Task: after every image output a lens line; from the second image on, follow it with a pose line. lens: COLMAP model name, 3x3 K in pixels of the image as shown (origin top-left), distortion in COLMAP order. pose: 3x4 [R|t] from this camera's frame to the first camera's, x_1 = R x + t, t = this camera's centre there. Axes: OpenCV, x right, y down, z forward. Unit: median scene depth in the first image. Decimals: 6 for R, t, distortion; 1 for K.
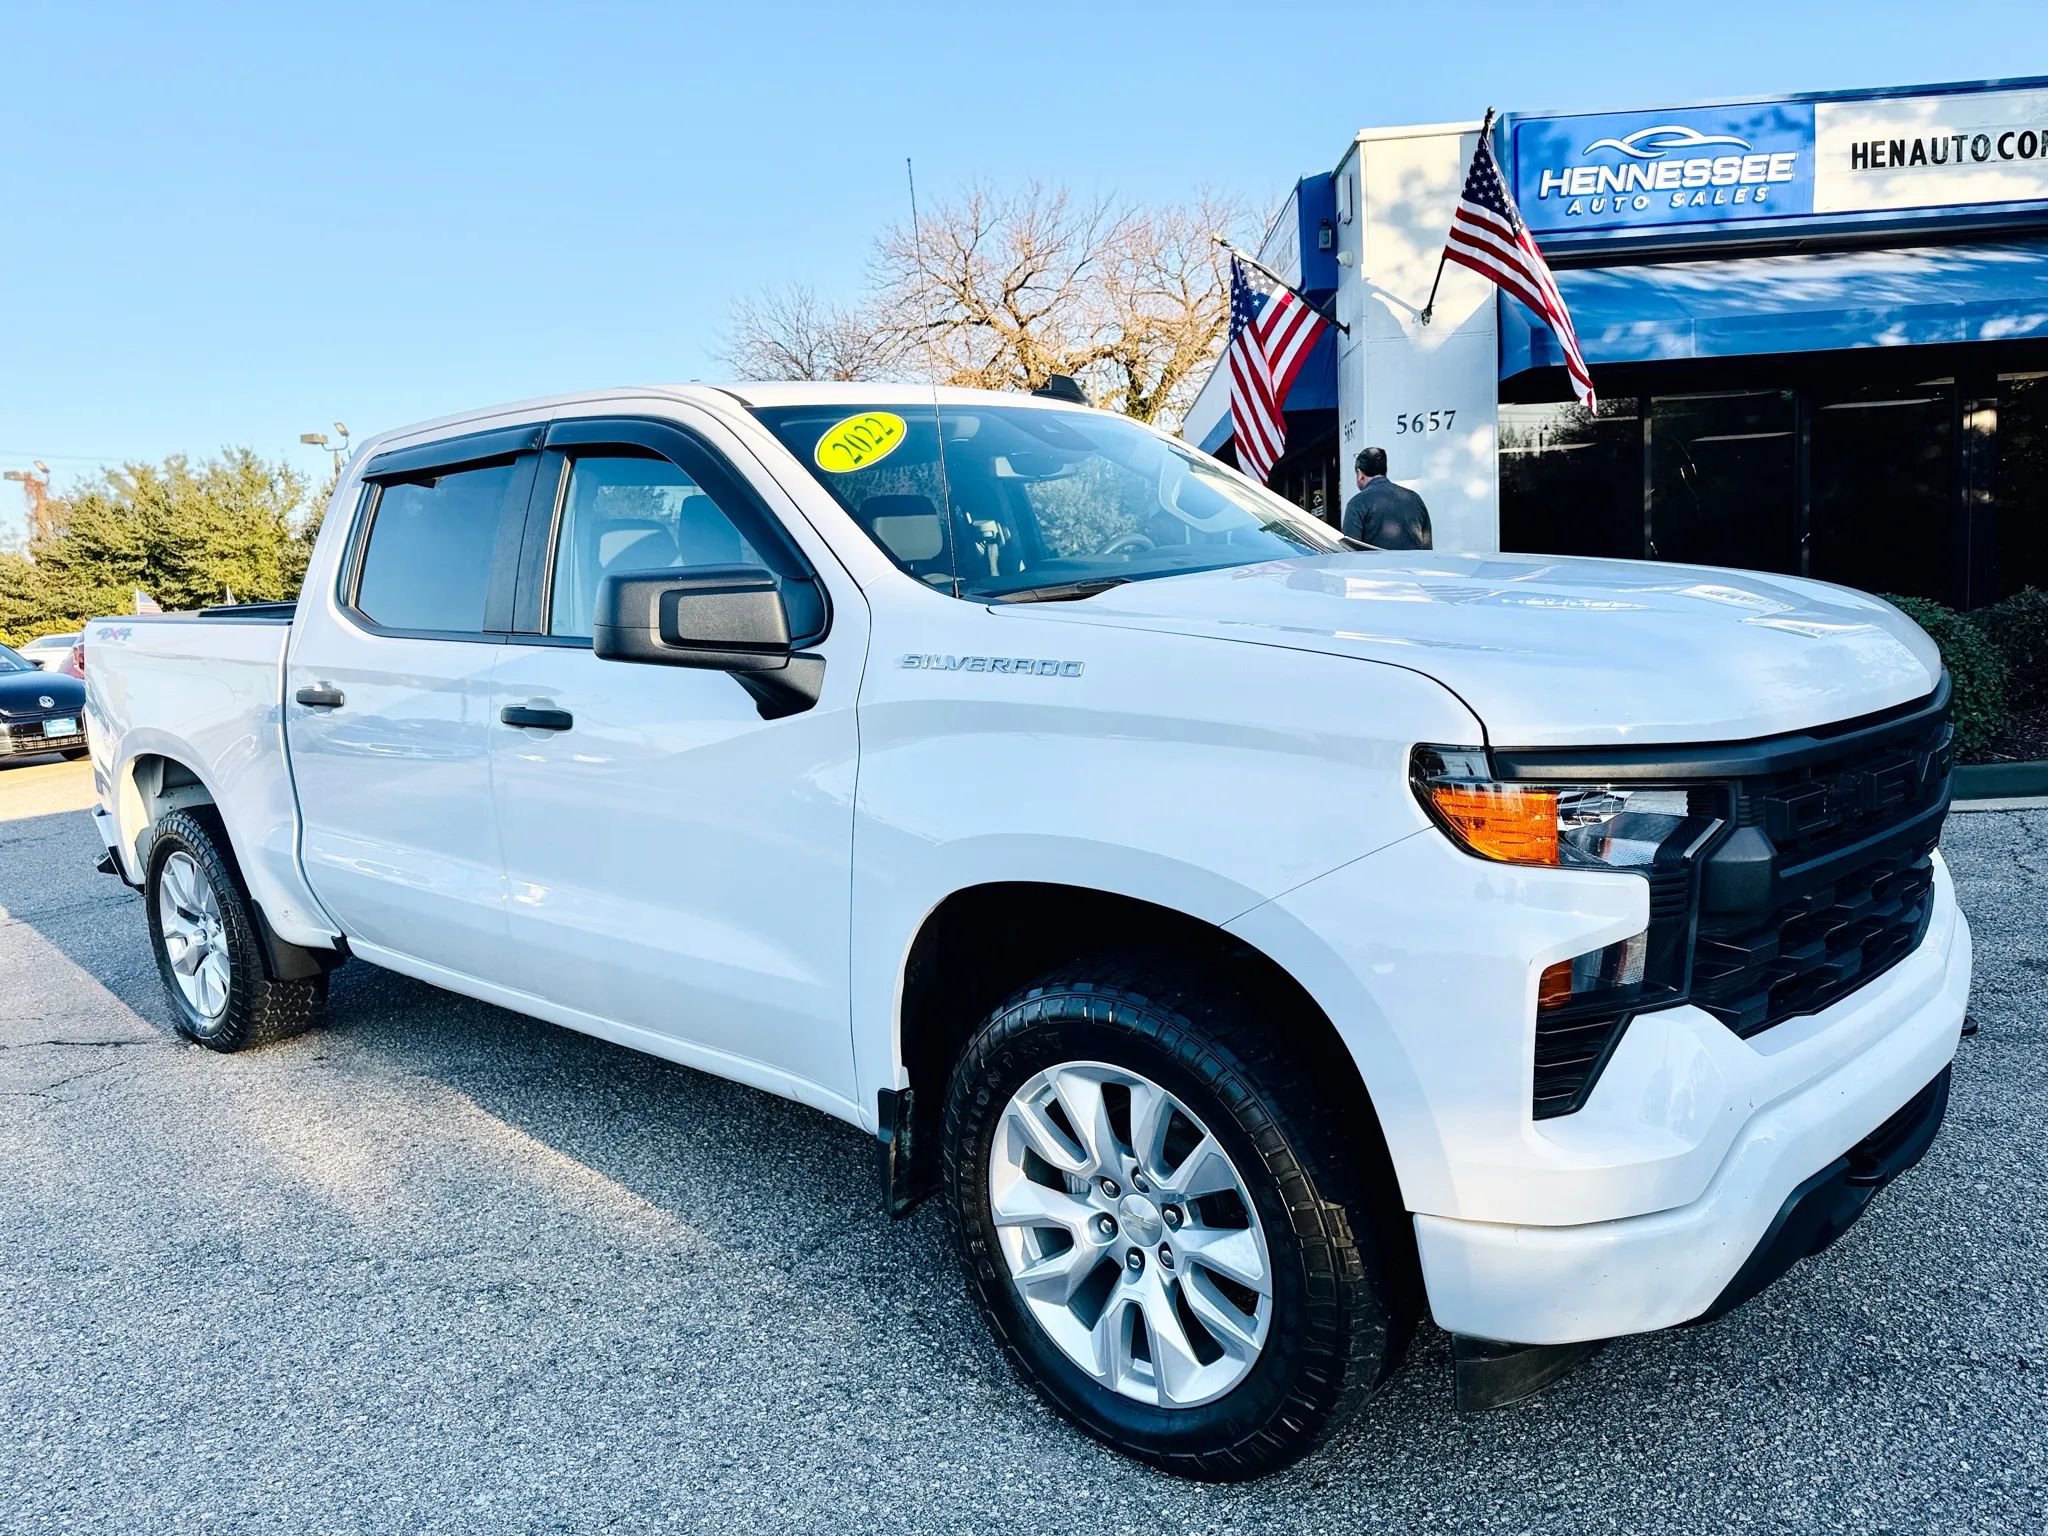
lens RADIAL K [[1469.4, 0, 1024.0], [0, 1469.4, 768.0], [0, 0, 1]] dist [0.032527, -0.030105]
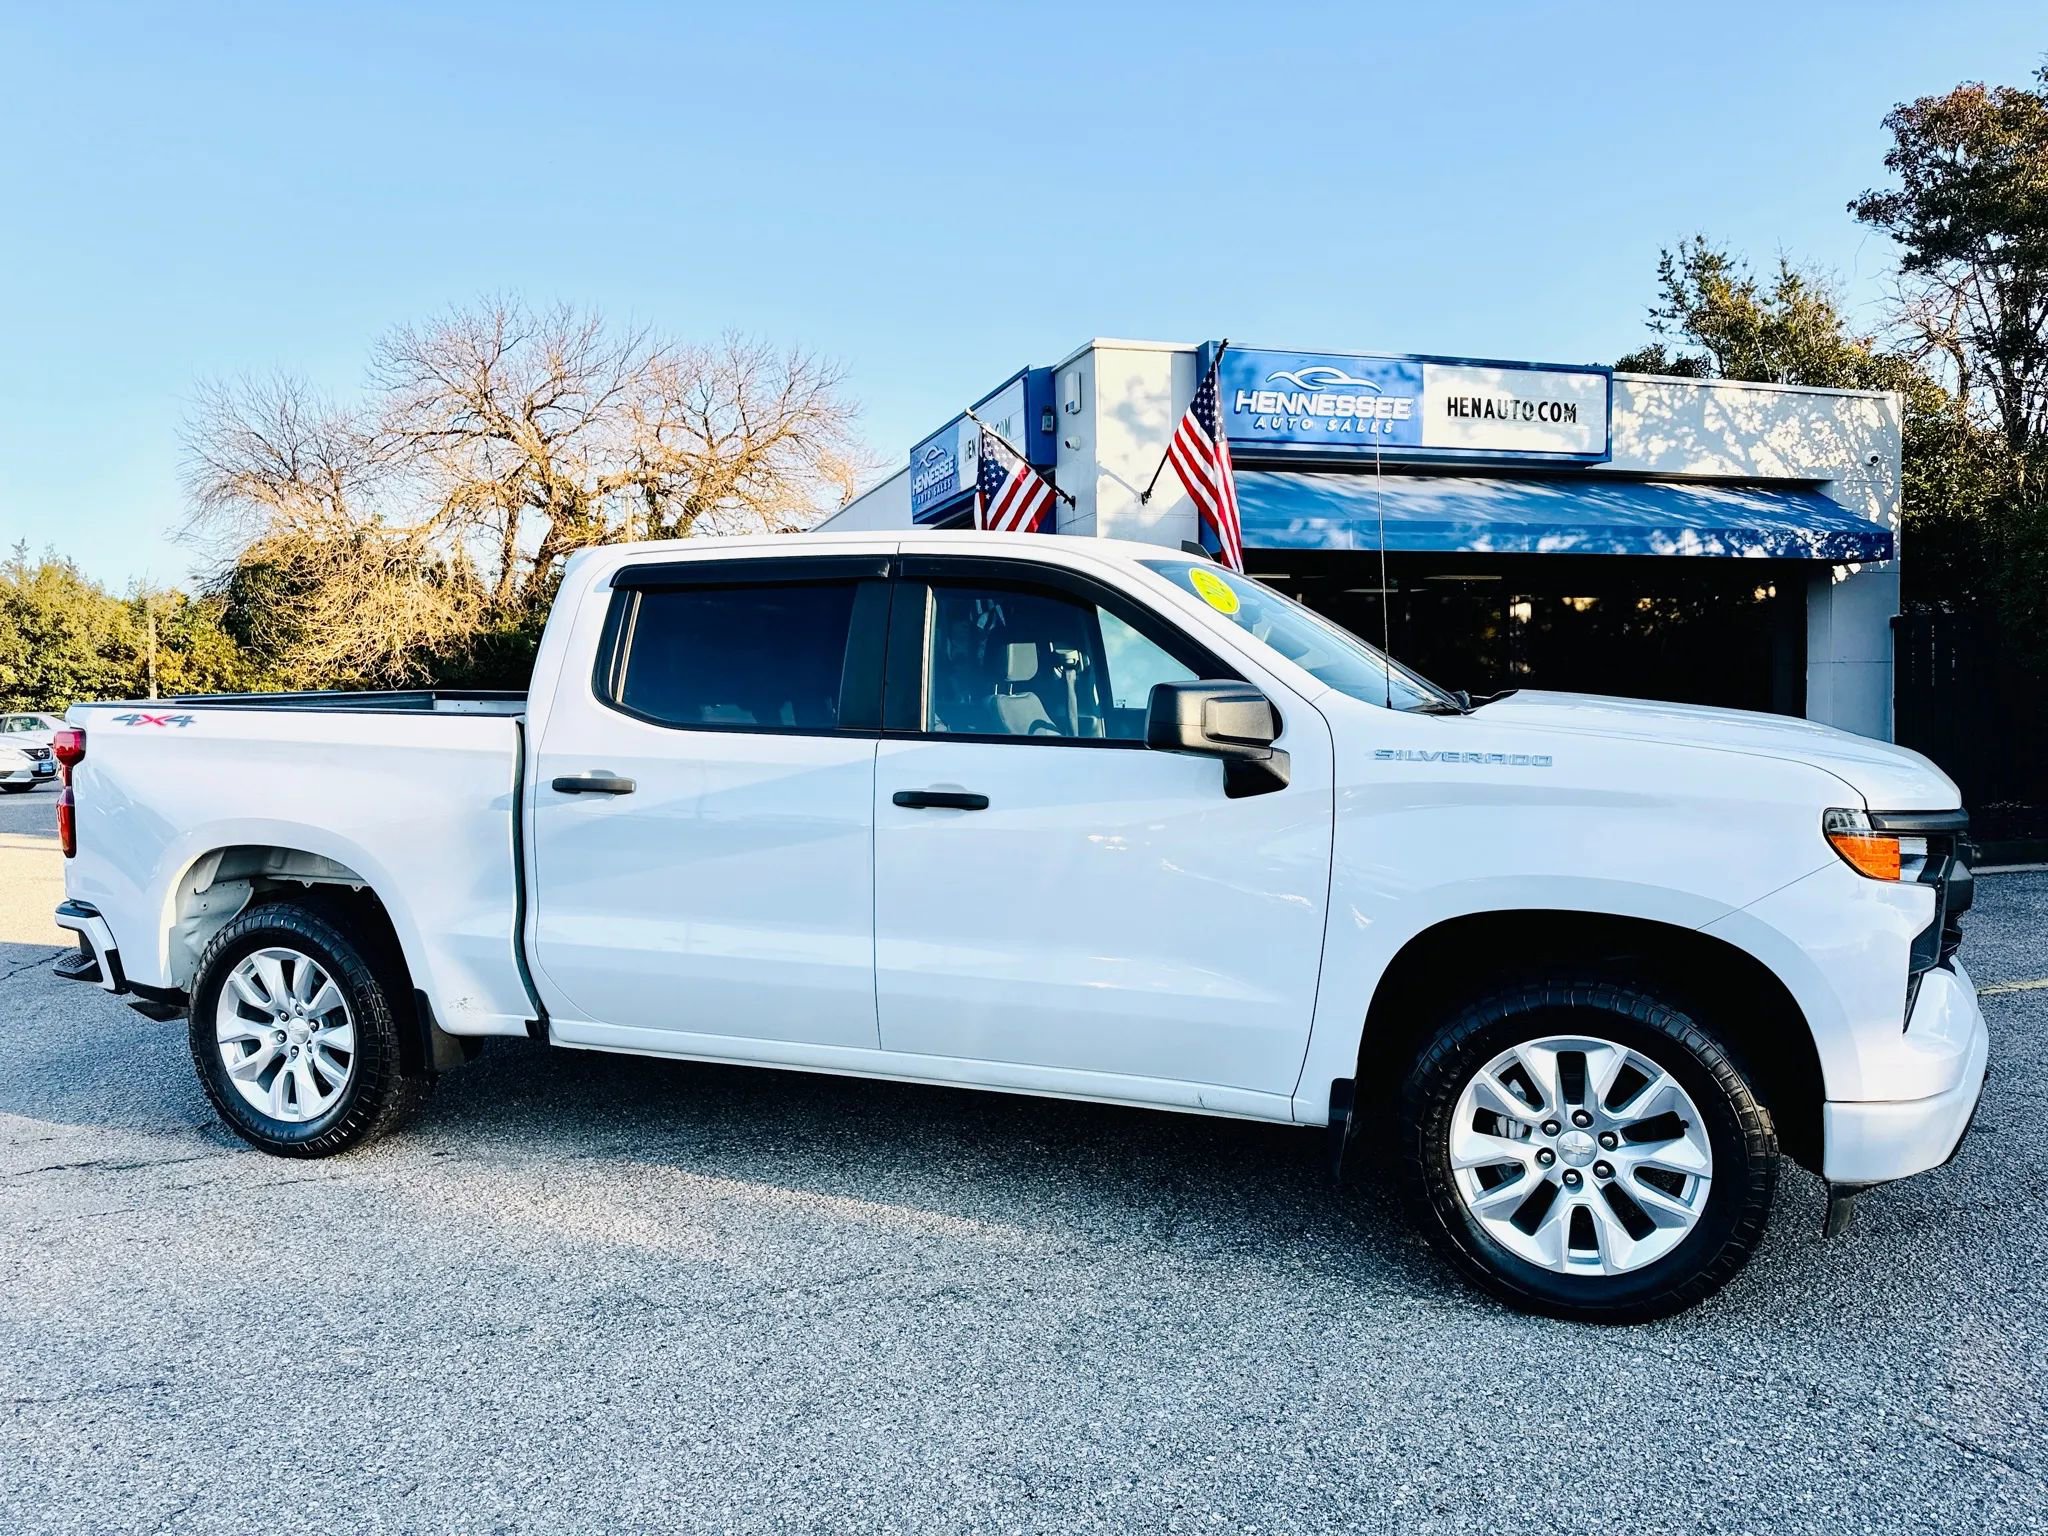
lens RADIAL K [[1469.4, 0, 1024.0], [0, 1469.4, 768.0], [0, 0, 1]] dist [0.032527, -0.030105]
pose [[0.929464, 0.022652, 0.368217, -0.645166], [0.010265, 0.996139, -0.087191, 0.040197], [-0.368770, 0.084820, 0.925643, -0.107477]]
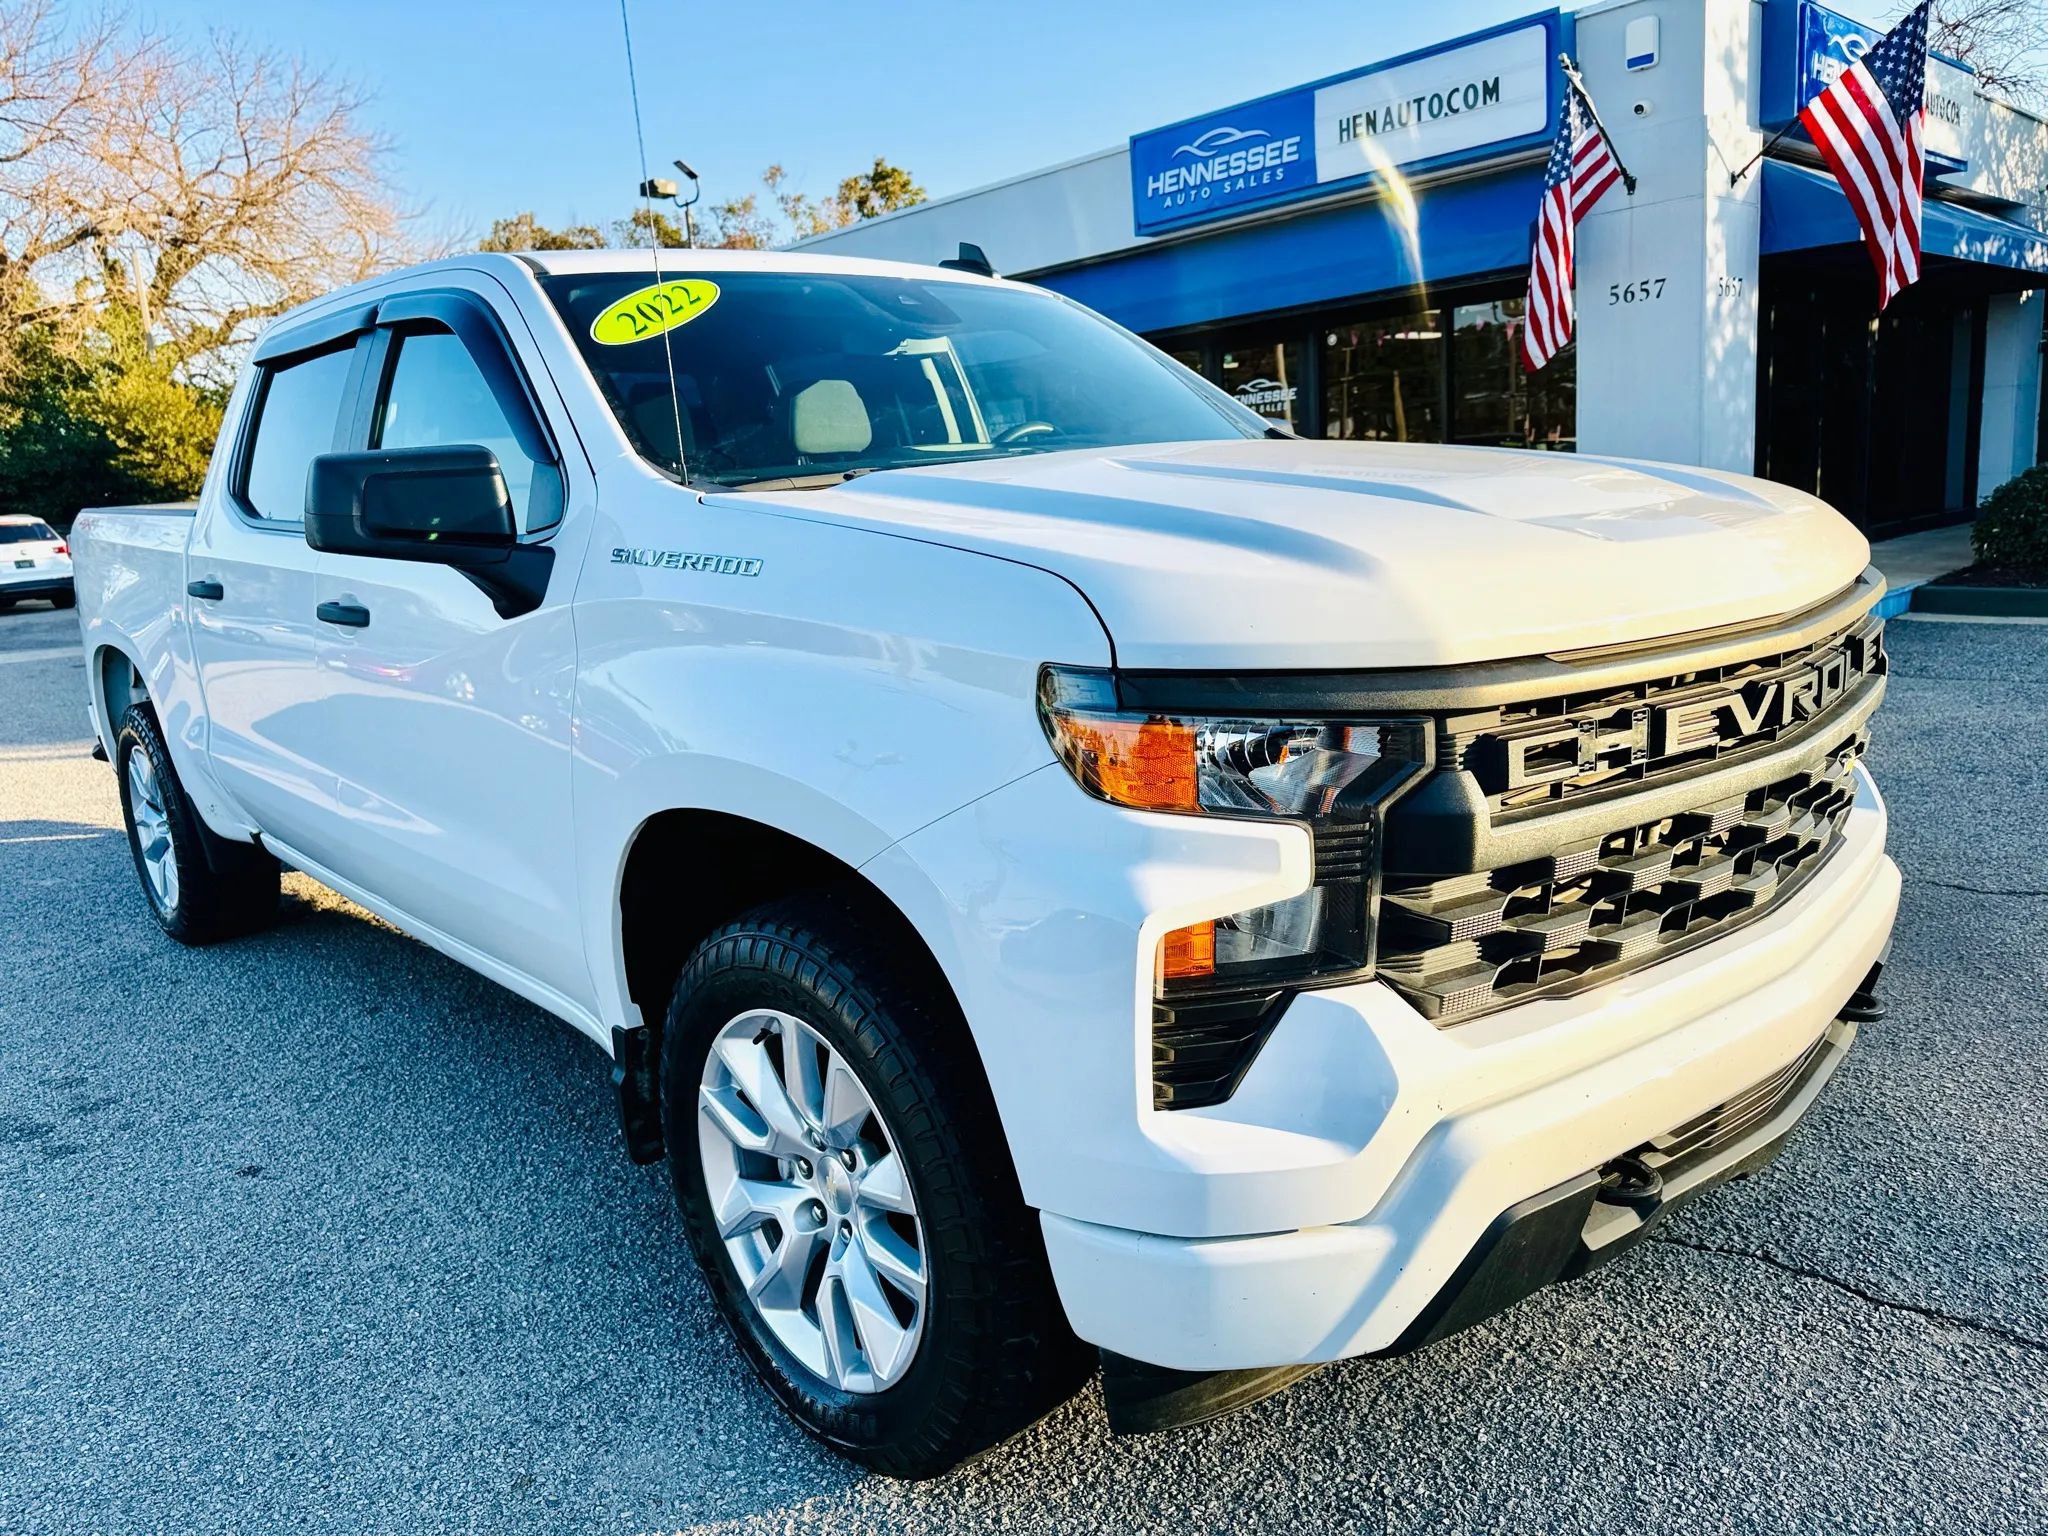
lens RADIAL K [[1474.6, 0, 1025.3], [0, 1474.6, 784.2], [0, 0, 1]] dist [-0.000583, -0.002053]
pose [[0.993561, 0.027974, -0.109789, 0.192652], [-0.019780, 0.996985, 0.075025, -0.004131], [0.111556, -0.072370, 0.991119, 0.093072]]
